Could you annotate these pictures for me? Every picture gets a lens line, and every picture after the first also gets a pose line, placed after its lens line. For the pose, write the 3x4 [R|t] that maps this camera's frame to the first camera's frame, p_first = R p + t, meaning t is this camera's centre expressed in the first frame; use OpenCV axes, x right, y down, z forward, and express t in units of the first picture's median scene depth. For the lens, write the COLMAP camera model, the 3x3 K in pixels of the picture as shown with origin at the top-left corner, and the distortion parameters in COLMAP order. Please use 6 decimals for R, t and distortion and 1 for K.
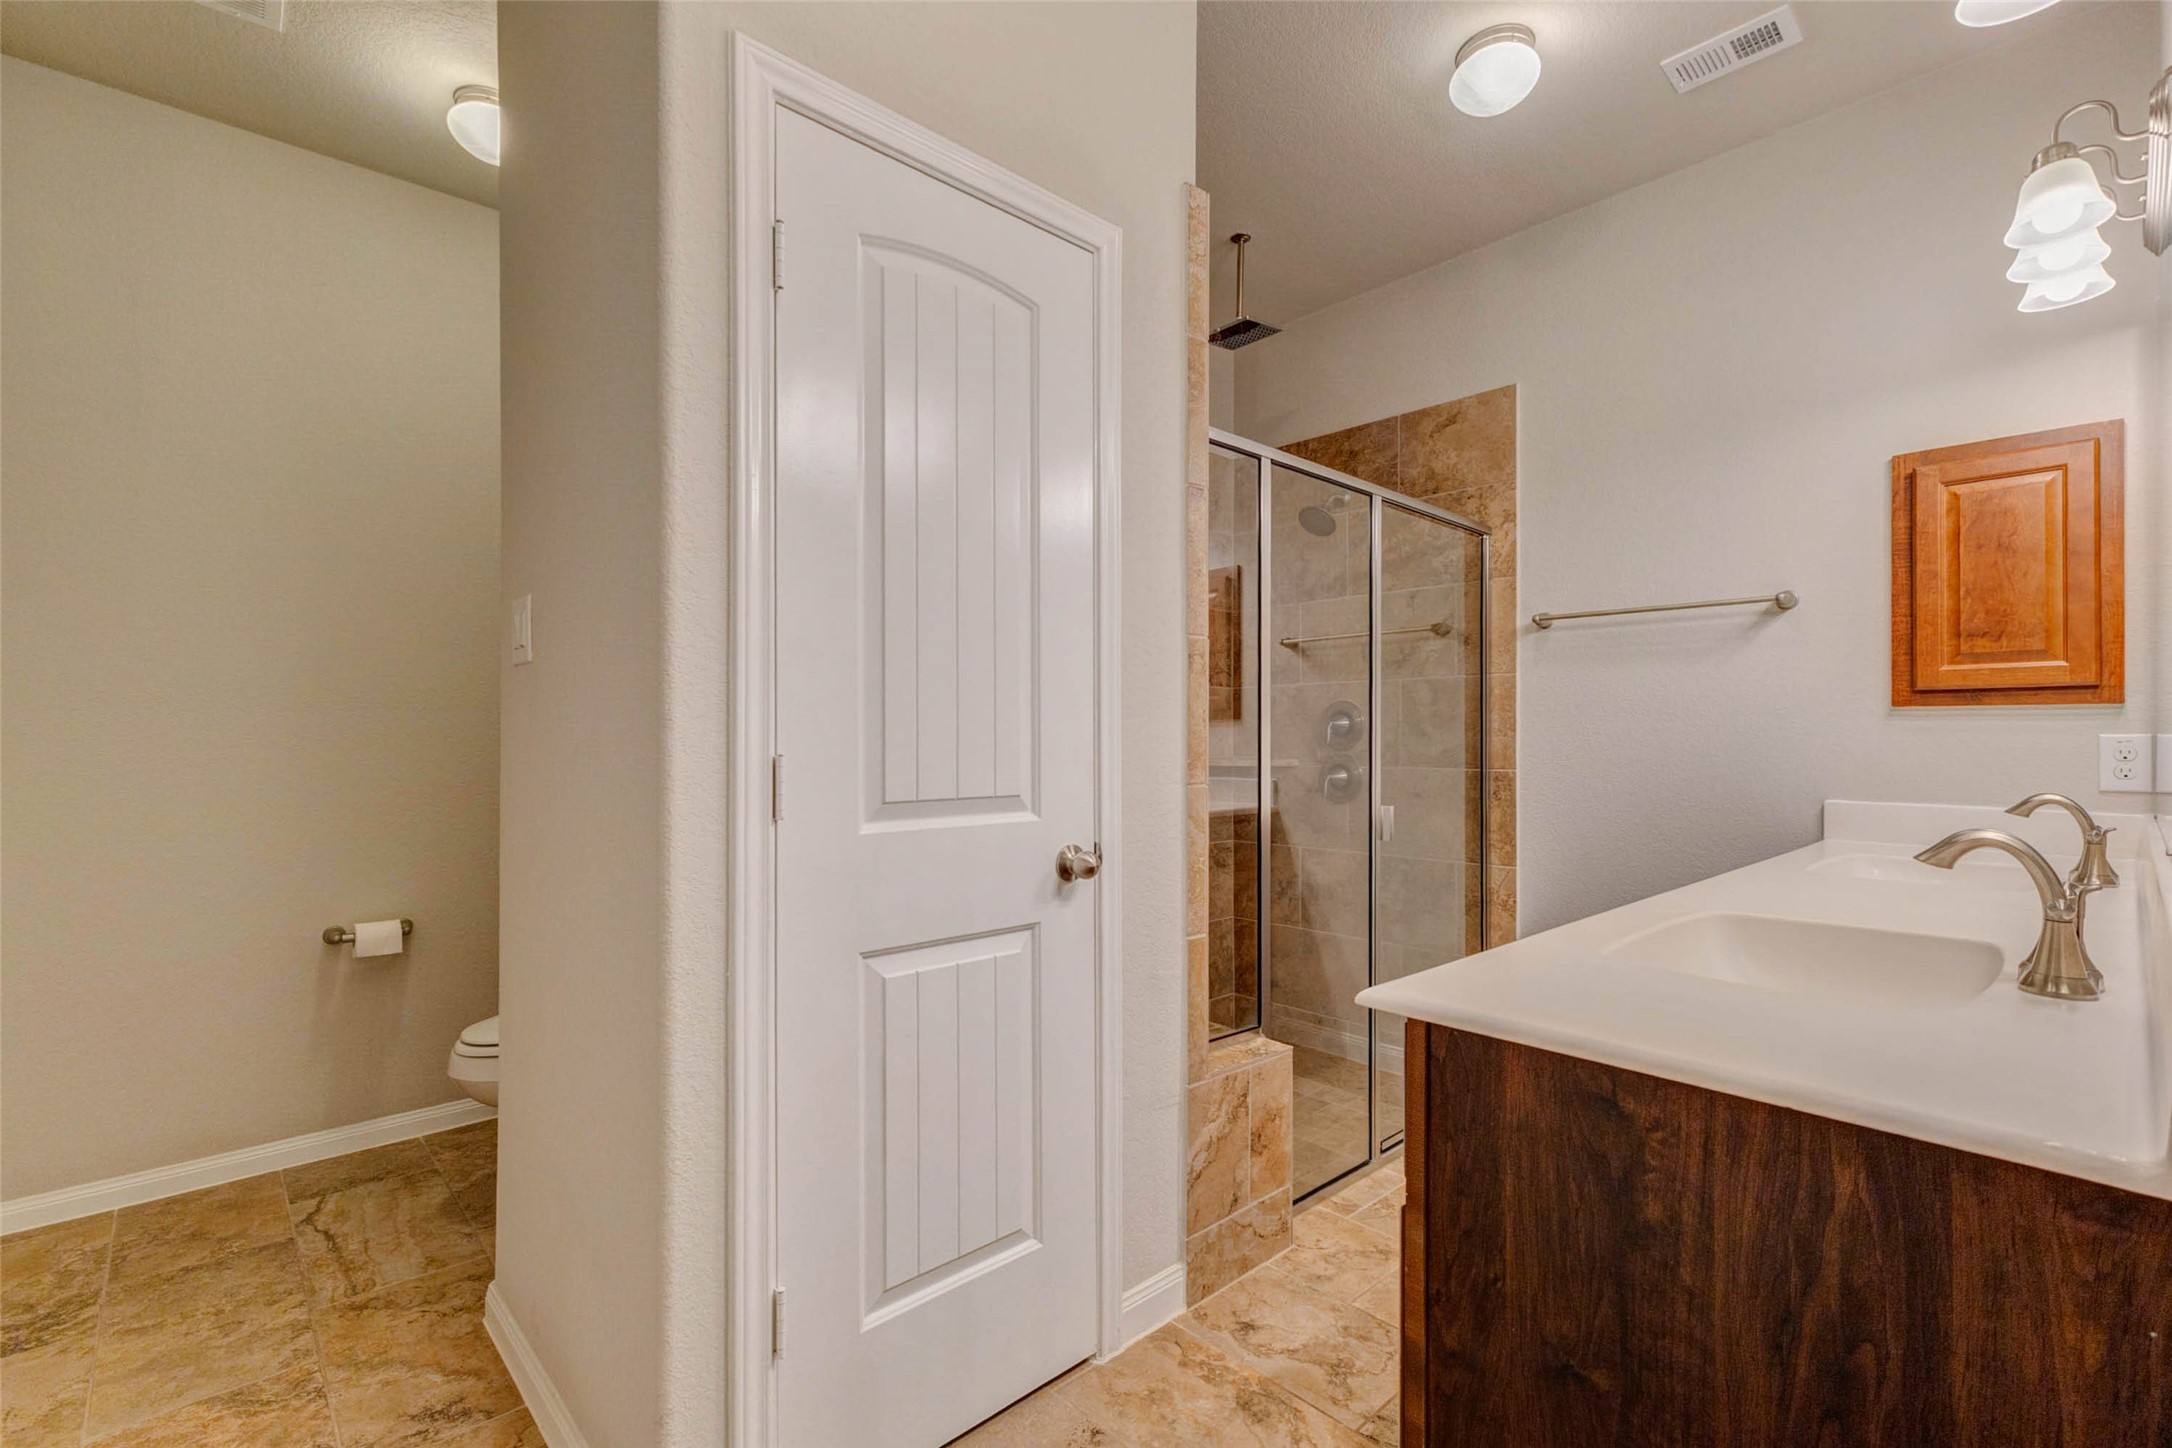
lens RADIAL K [[940.1, 0, 1074.2], [0, 940.1, 731.3], [0, 0, 1]] dist [0.011218, -0.001047]
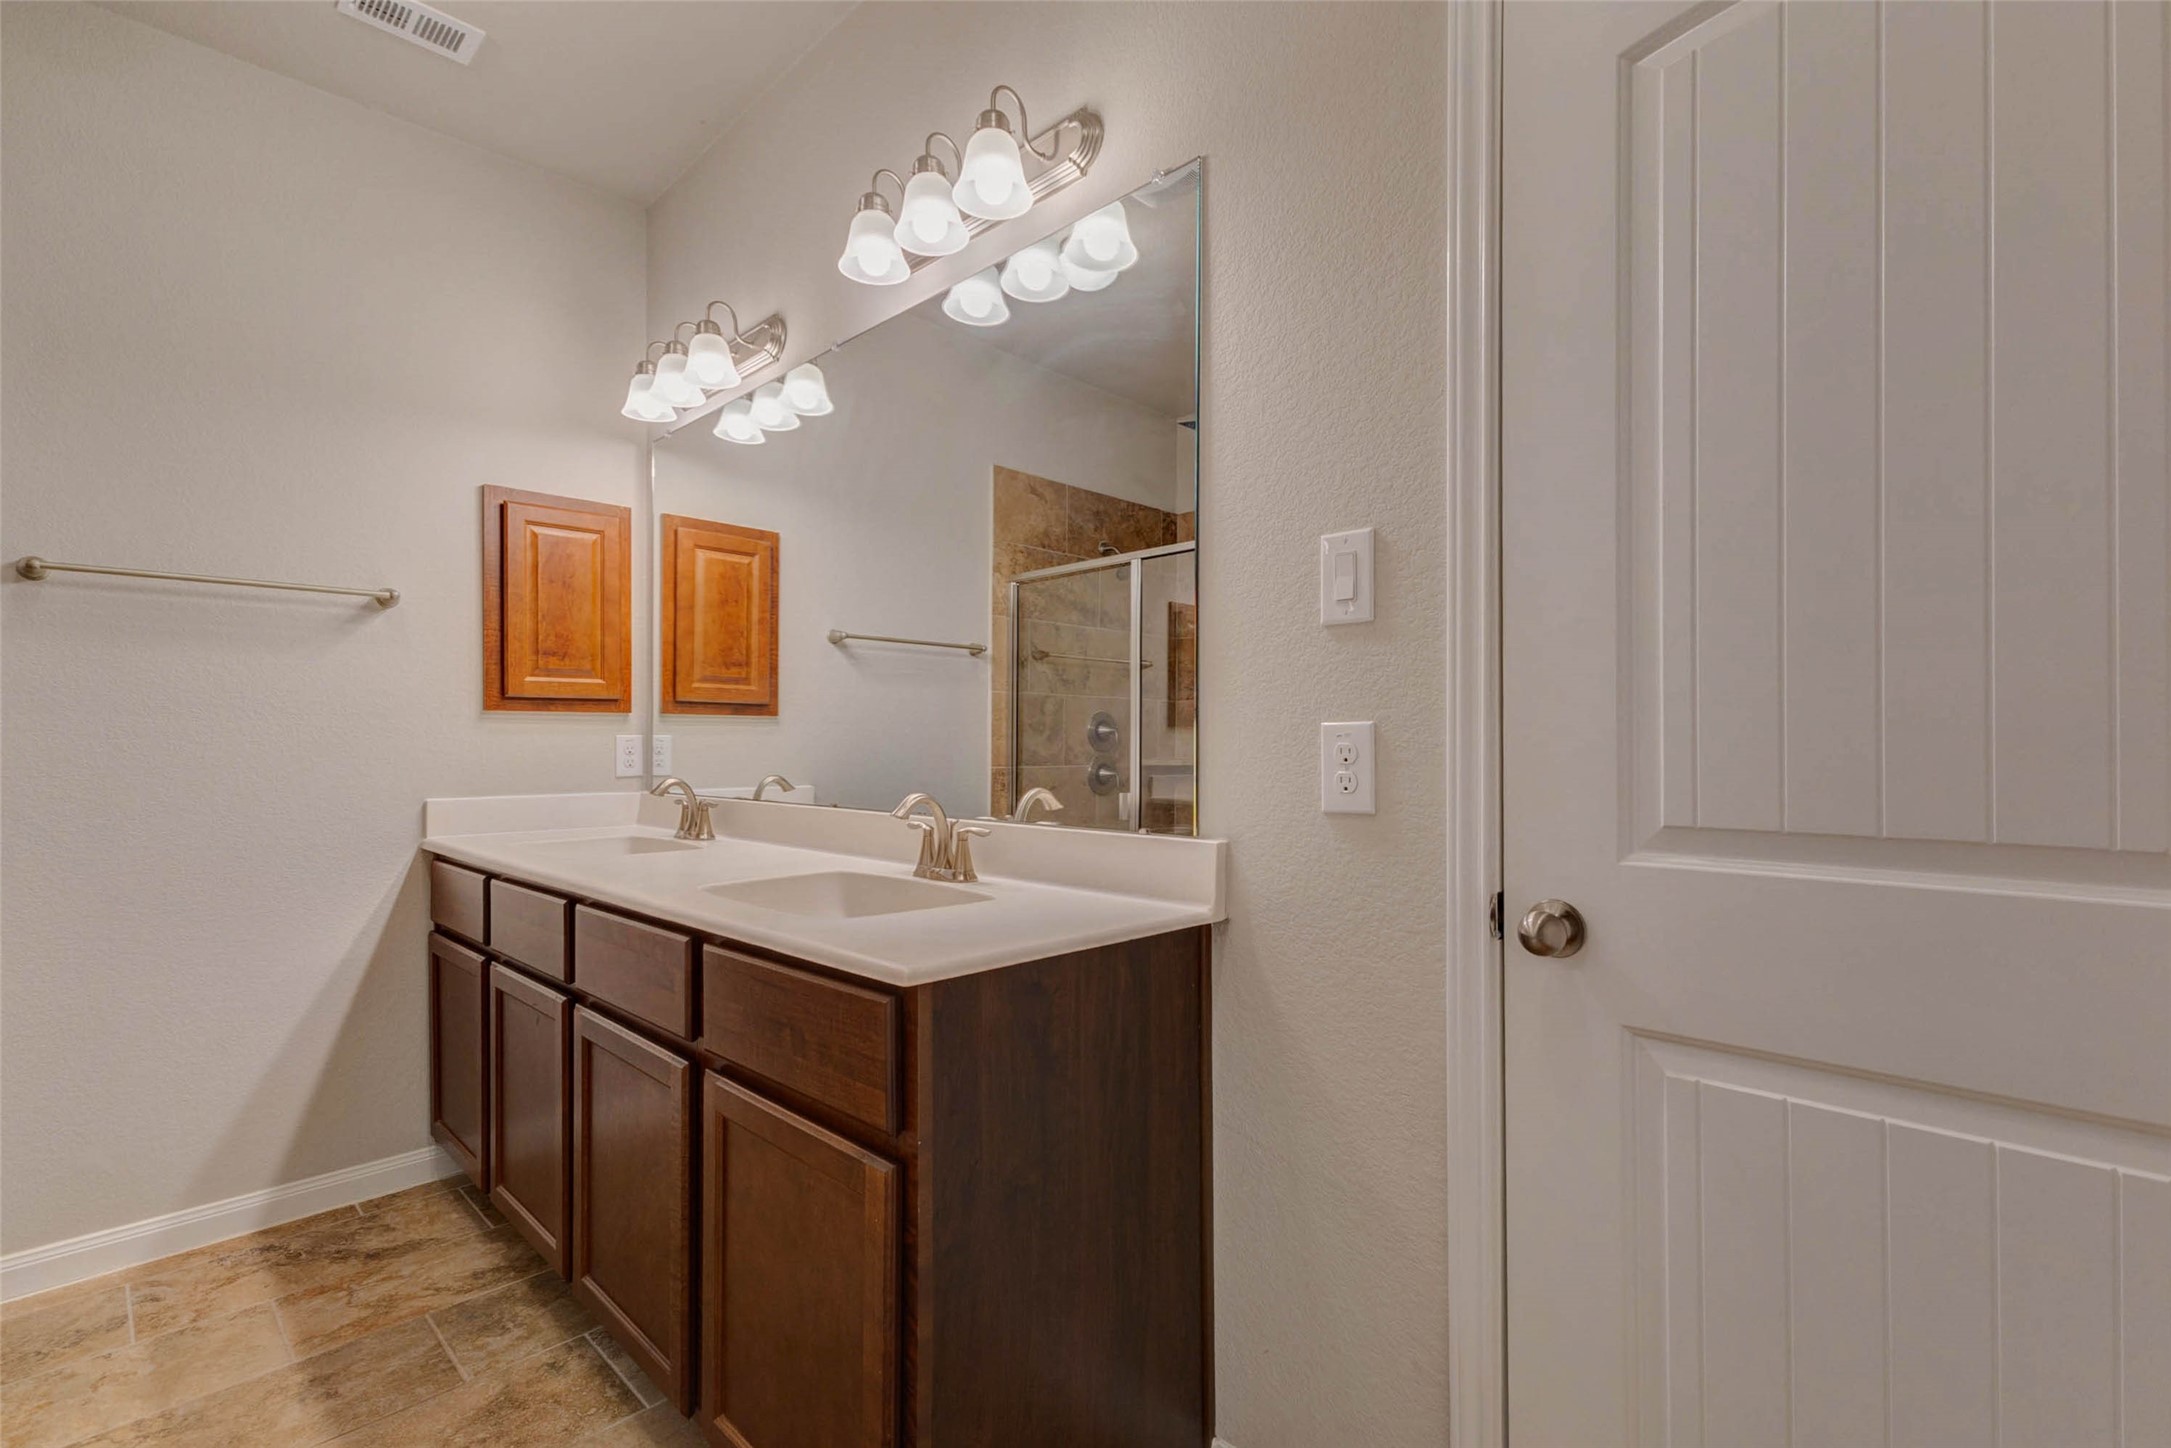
lens RADIAL K [[1022.9, 0, 1088.6], [0, 1022.9, 738.6], [0, 0, 1]] dist [0.002335, -0.000217]
pose [[-0.065670, -0.002072, 0.997839, -0.390025], [-0.003440, 0.999992, 0.001850, 0.002305], [-0.997835, -0.003311, -0.065676, 0.391083]]
